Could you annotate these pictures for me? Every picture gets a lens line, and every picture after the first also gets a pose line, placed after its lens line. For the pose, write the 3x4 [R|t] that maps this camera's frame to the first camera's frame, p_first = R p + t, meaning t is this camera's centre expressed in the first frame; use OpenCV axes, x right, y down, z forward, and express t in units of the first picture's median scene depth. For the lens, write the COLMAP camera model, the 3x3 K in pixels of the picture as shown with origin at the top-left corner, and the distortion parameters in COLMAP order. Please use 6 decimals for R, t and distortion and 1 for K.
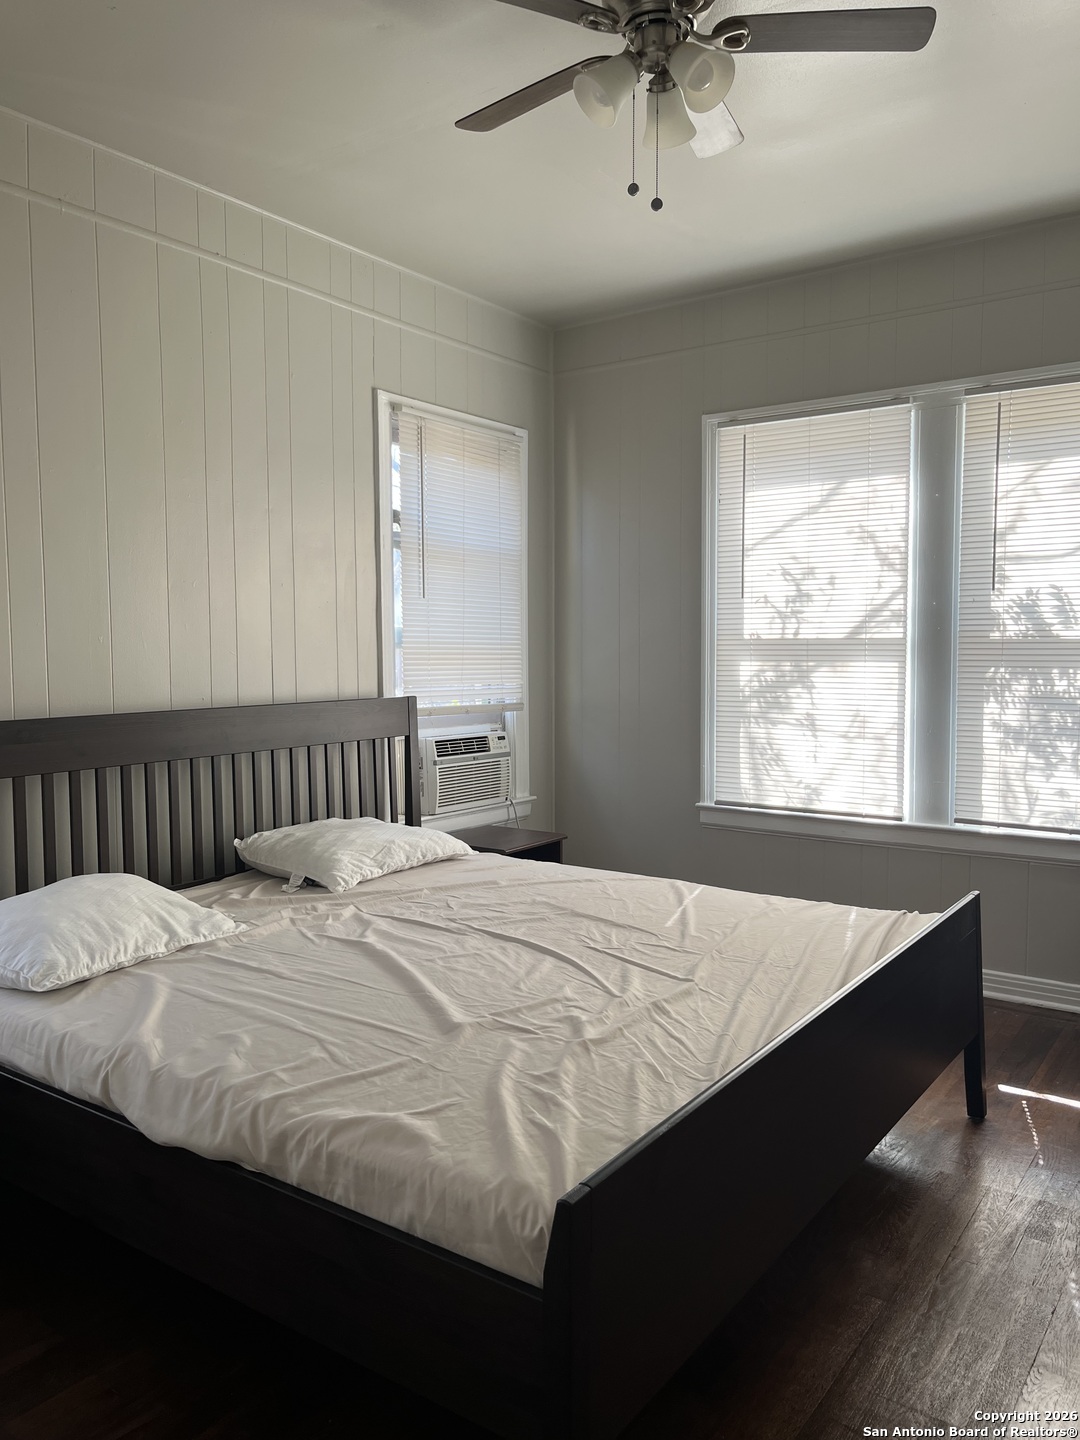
lens RADIAL K [[1098.4, 0, 530.9], [0, 1098.4, 718.3], [0, 0, 1]] dist [0.059260, -0.074478]
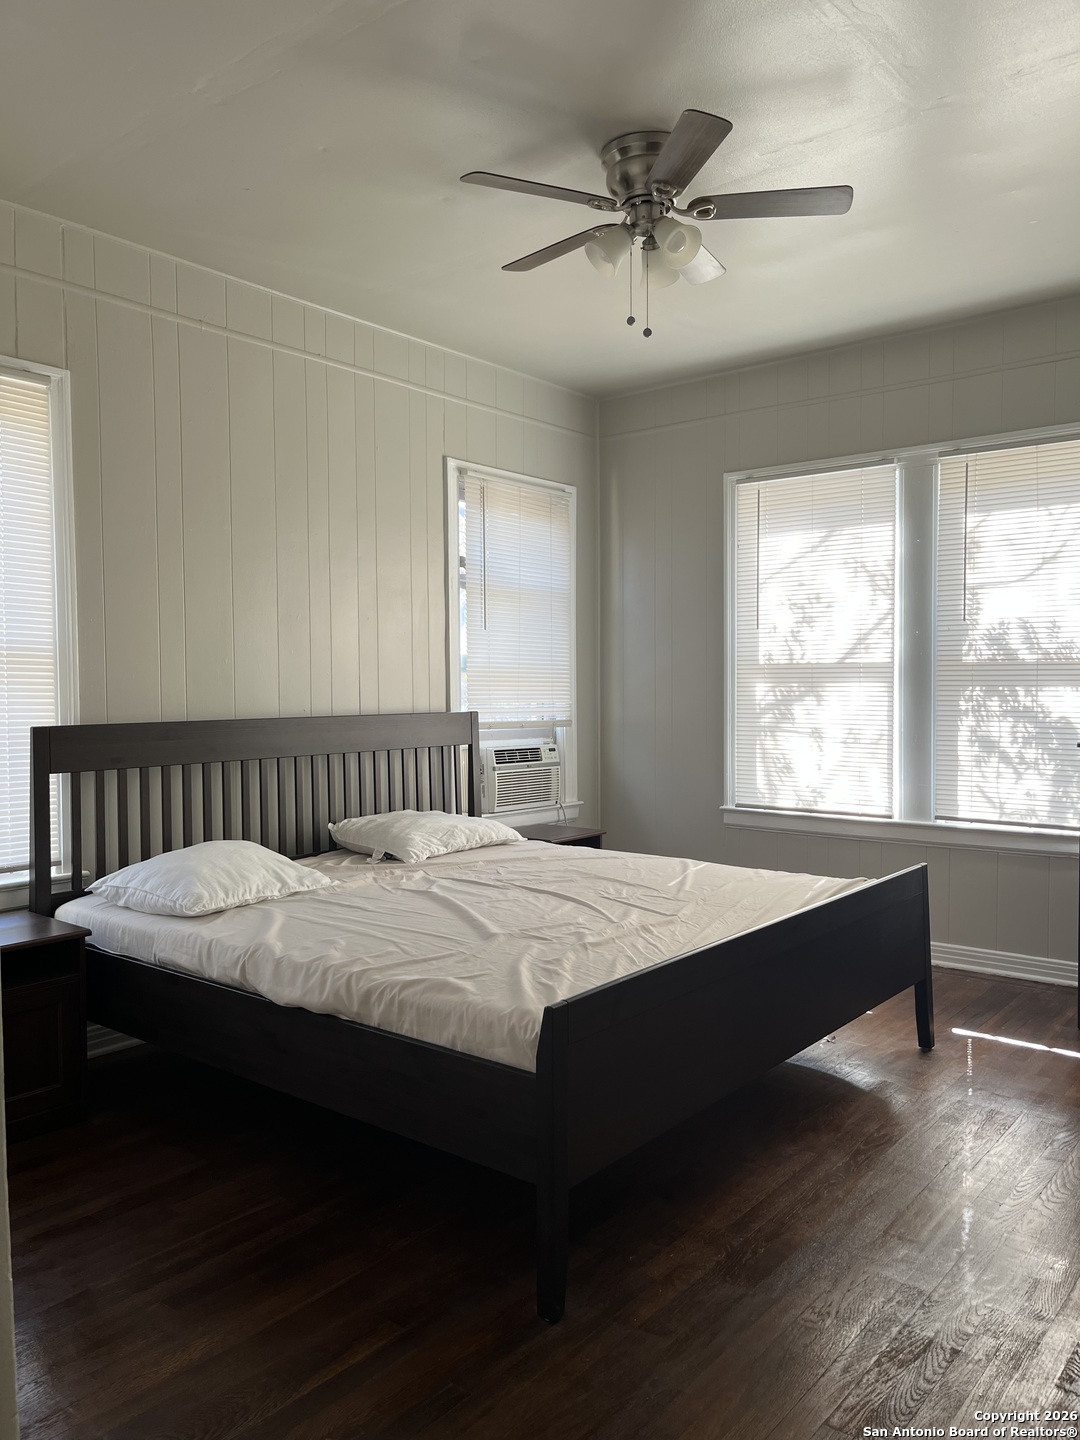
lens RADIAL K [[1098.4, 0, 546.6], [0, 1098.4, 723.2], [0, 0, 1]] dist [0.059260, -0.074478]
pose [[0.998352, 0.001371, -0.057376, 0.042909], [-0.003111, 0.999537, -0.030256, 0.031767], [0.057308, 0.030384, 0.997894, -0.205555]]
